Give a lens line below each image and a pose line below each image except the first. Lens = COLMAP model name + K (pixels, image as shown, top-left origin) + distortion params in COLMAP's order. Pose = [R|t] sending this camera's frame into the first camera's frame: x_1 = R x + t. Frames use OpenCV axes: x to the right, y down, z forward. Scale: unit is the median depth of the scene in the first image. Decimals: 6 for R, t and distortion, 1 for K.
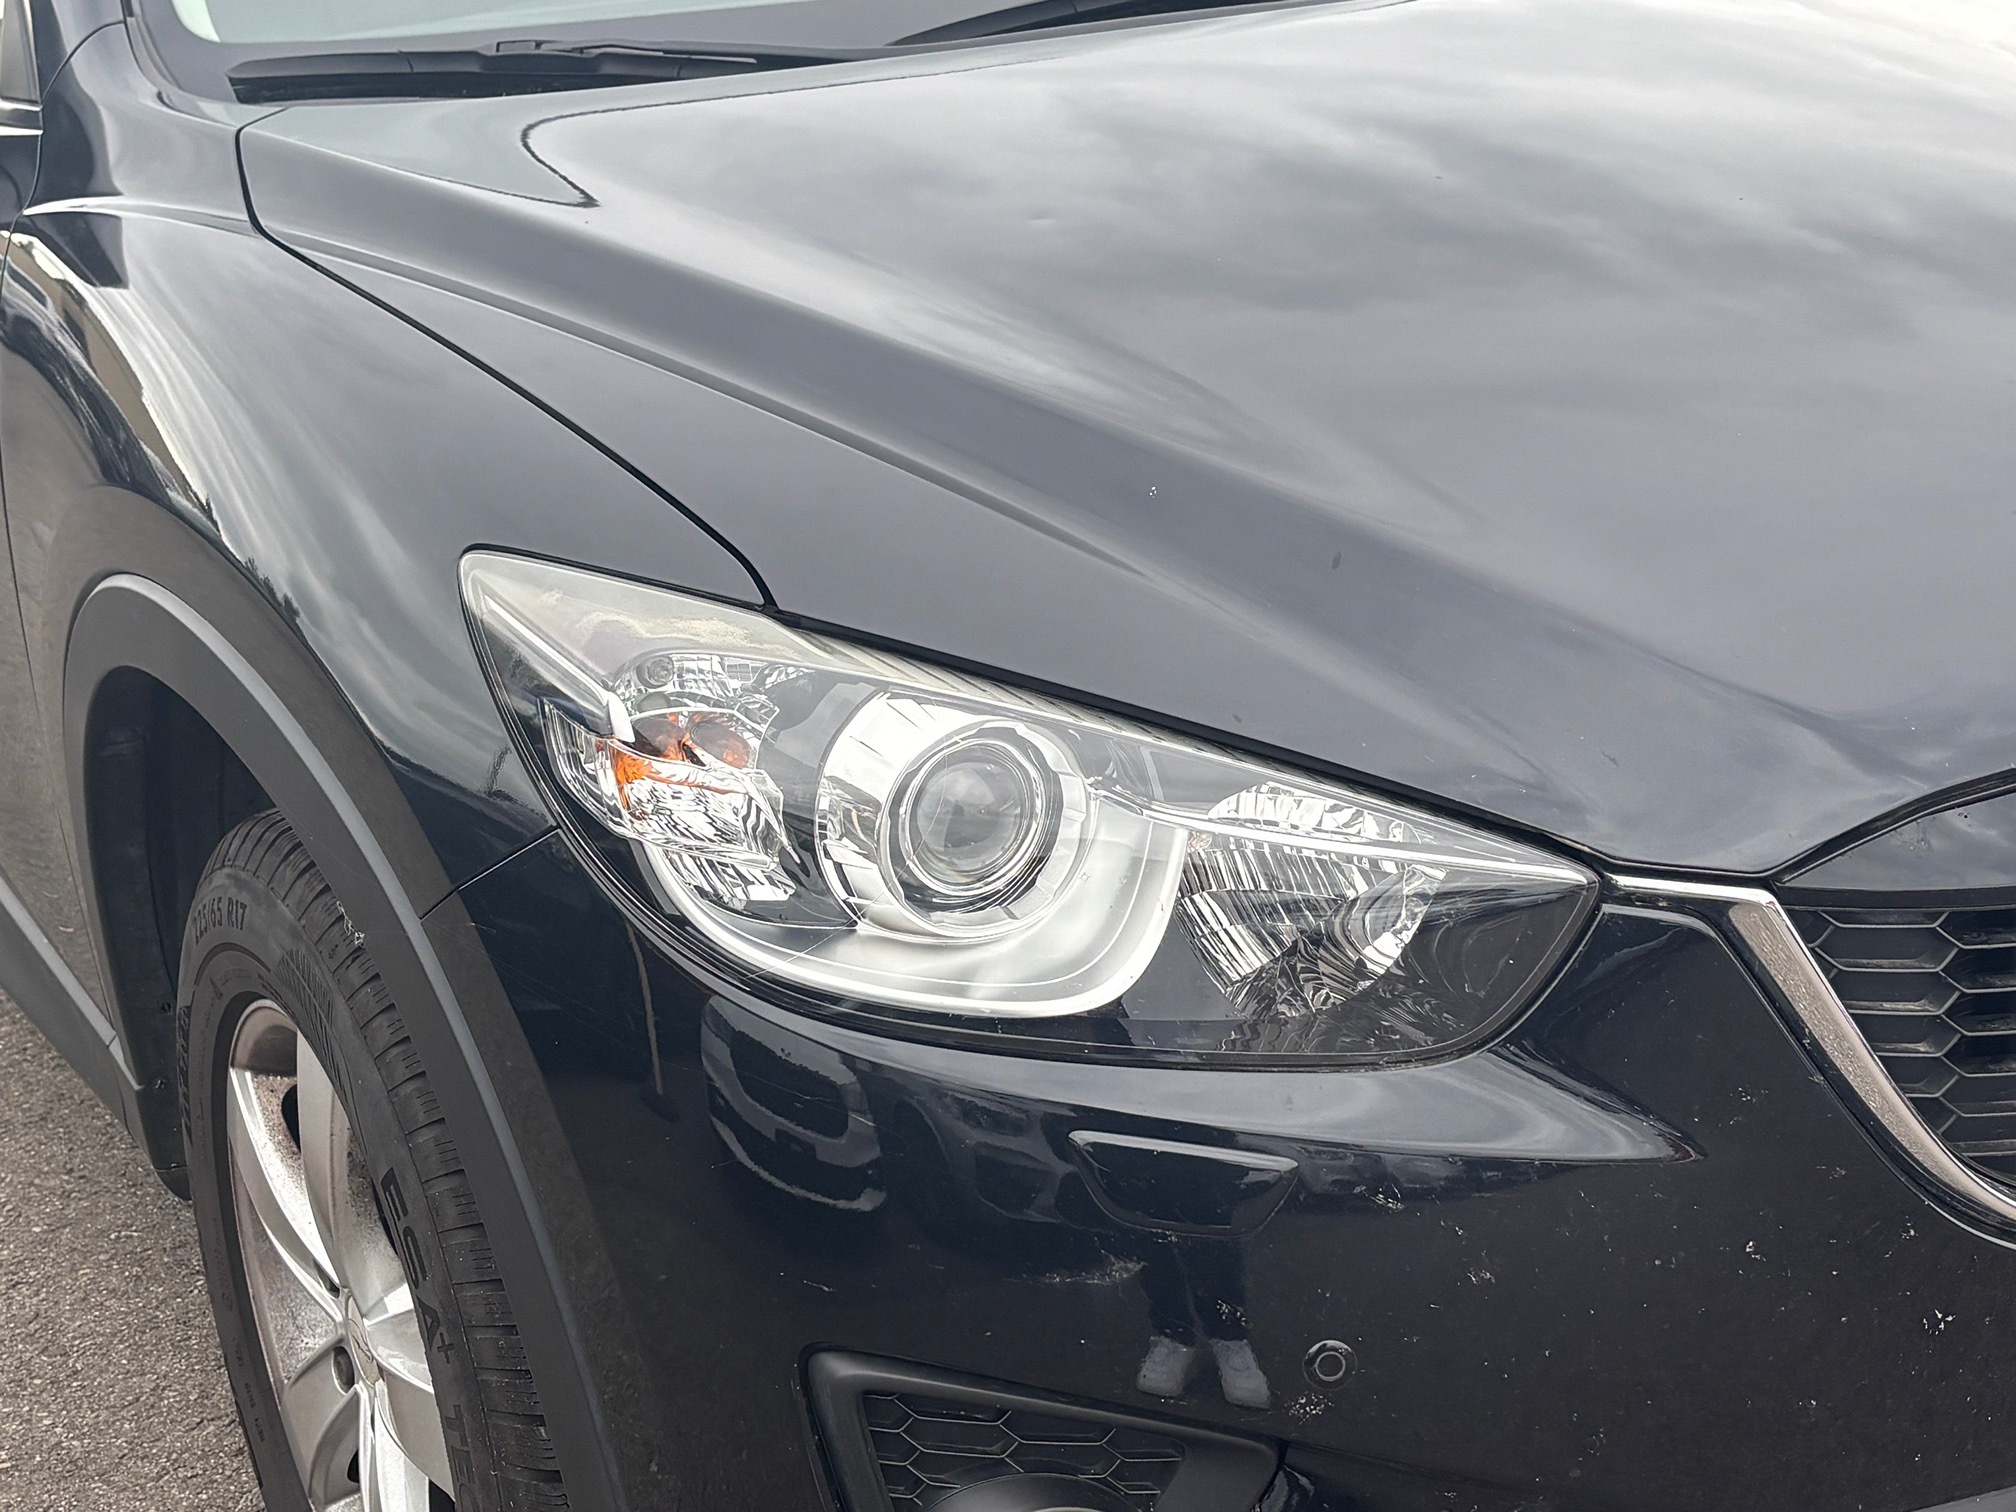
lens RADIAL K [[3142.0, 0, 1008.0], [0, 3142.0, 756.0], [0, 0, 1]] dist [0.004257, -0.167138]
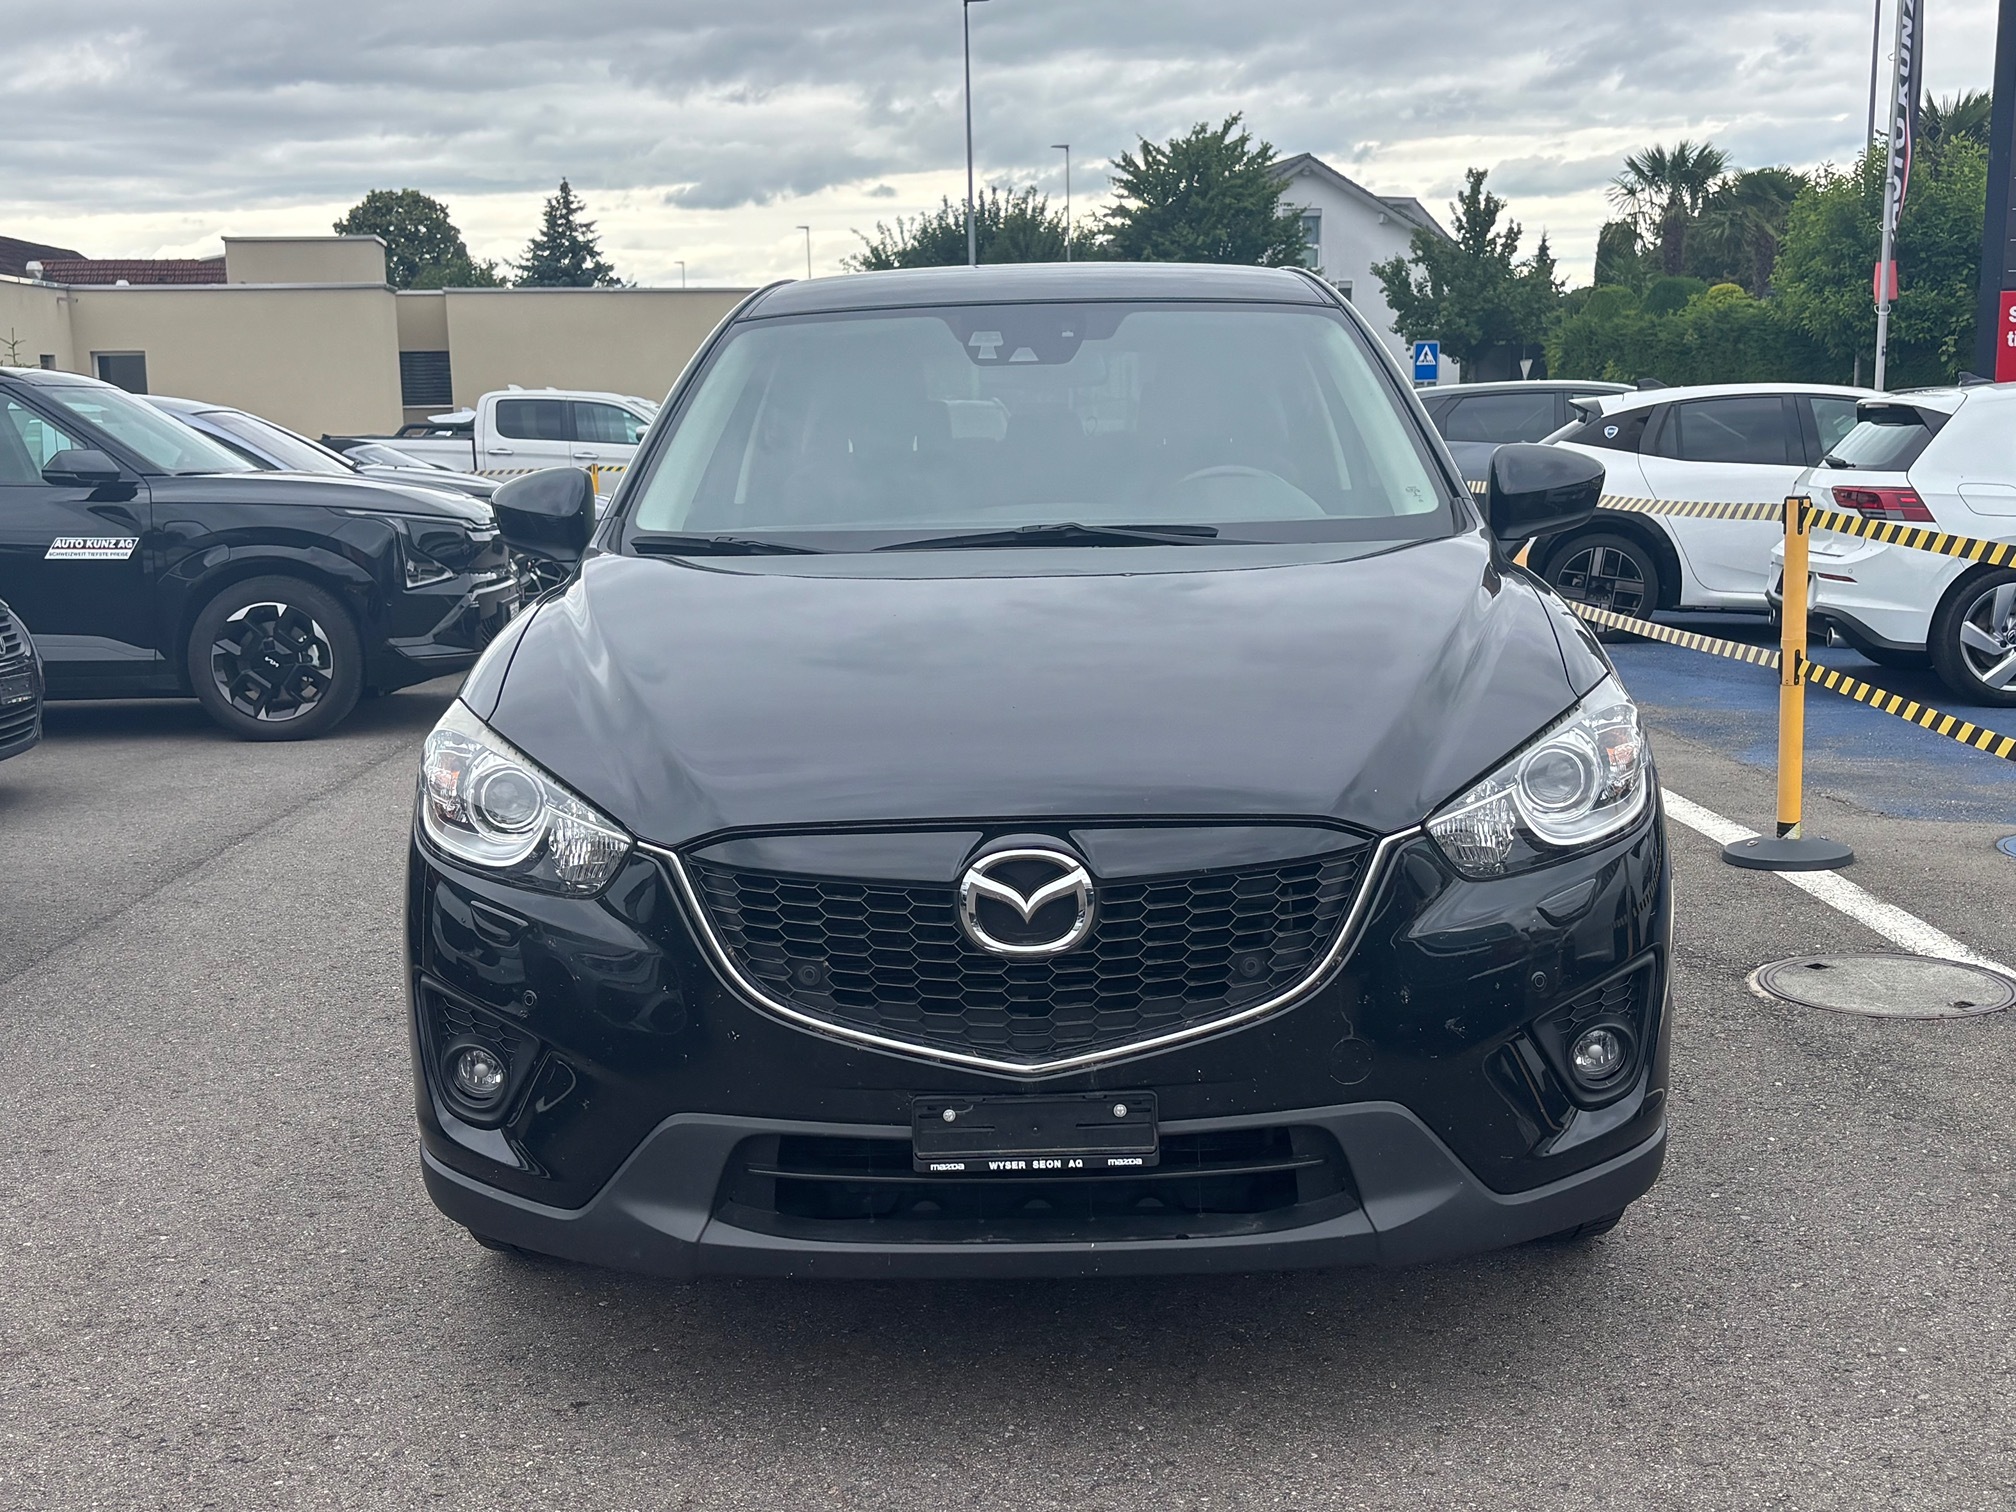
lens RADIAL K [[2288.6, 0, 1008.0], [0, 2288.6, 756.0], [0, 0, 1]] dist [0.003276, -0.019056]
pose [[0.846694, 0.120551, -0.518243, 1.424464], [-0.191595, 0.977735, -0.085589, 0.070047], [0.496387, 0.171761, 0.850940, -0.550699]]
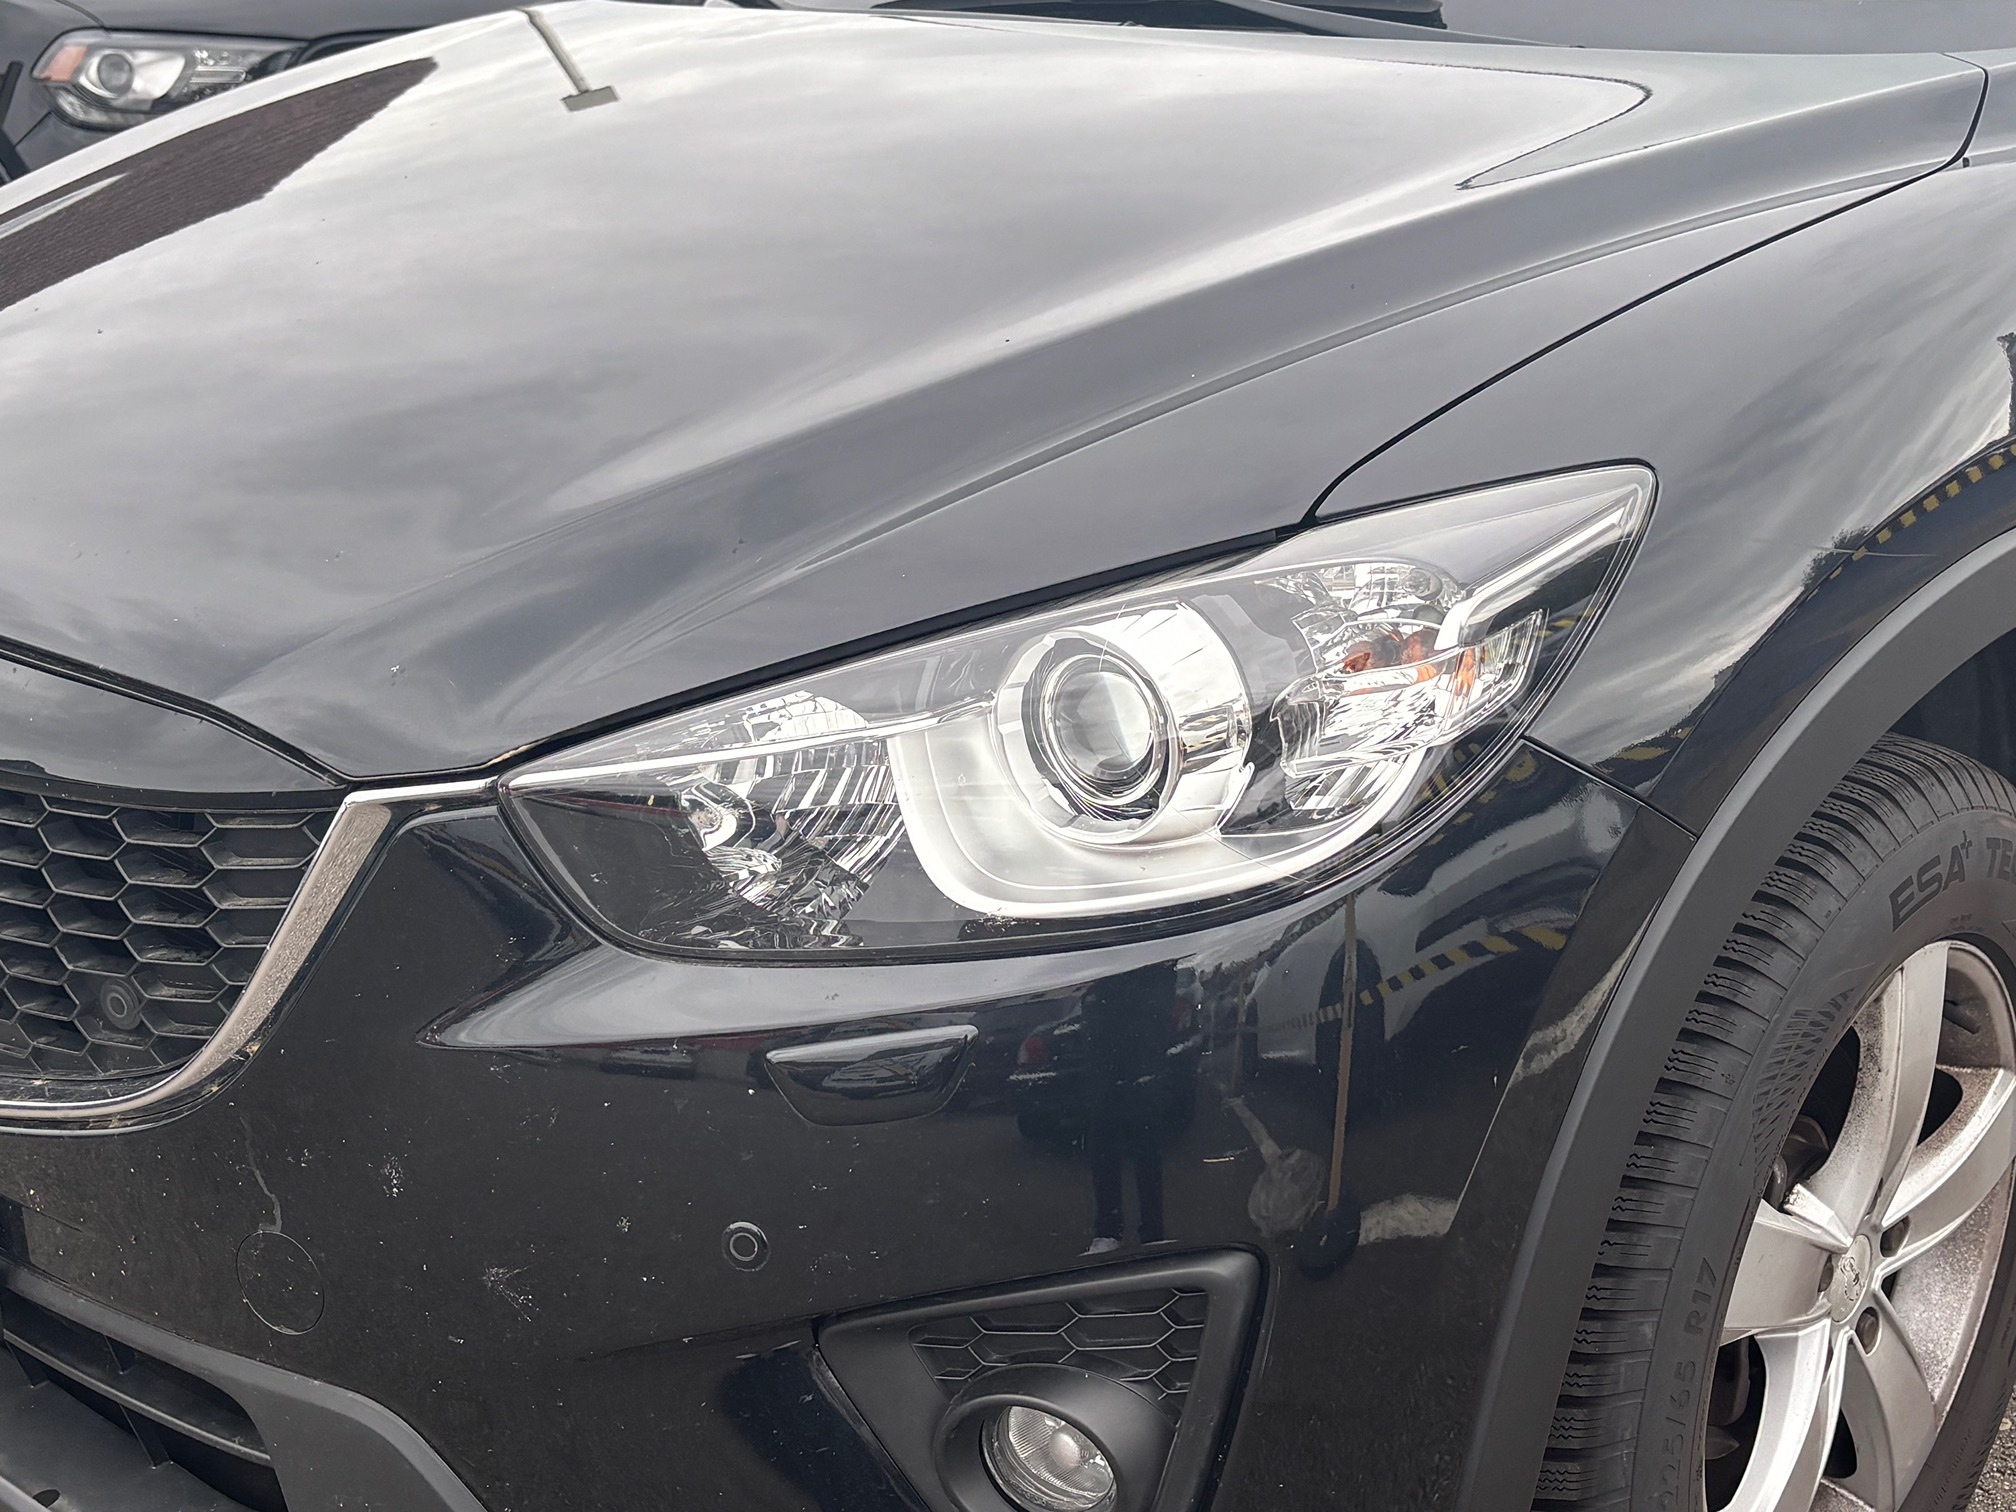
lens RADIAL K [[2764.7, 0, 1008.0], [0, 2764.7, 756.0], [0, 0, 1]] dist [0.029522, -0.017426]
pose [[0.260857, 0.350449, -0.899522, 1.586428], [-0.300648, 0.914935, 0.269268, -0.400246], [0.917368, 0.200199, 0.344029, 1.086642]]
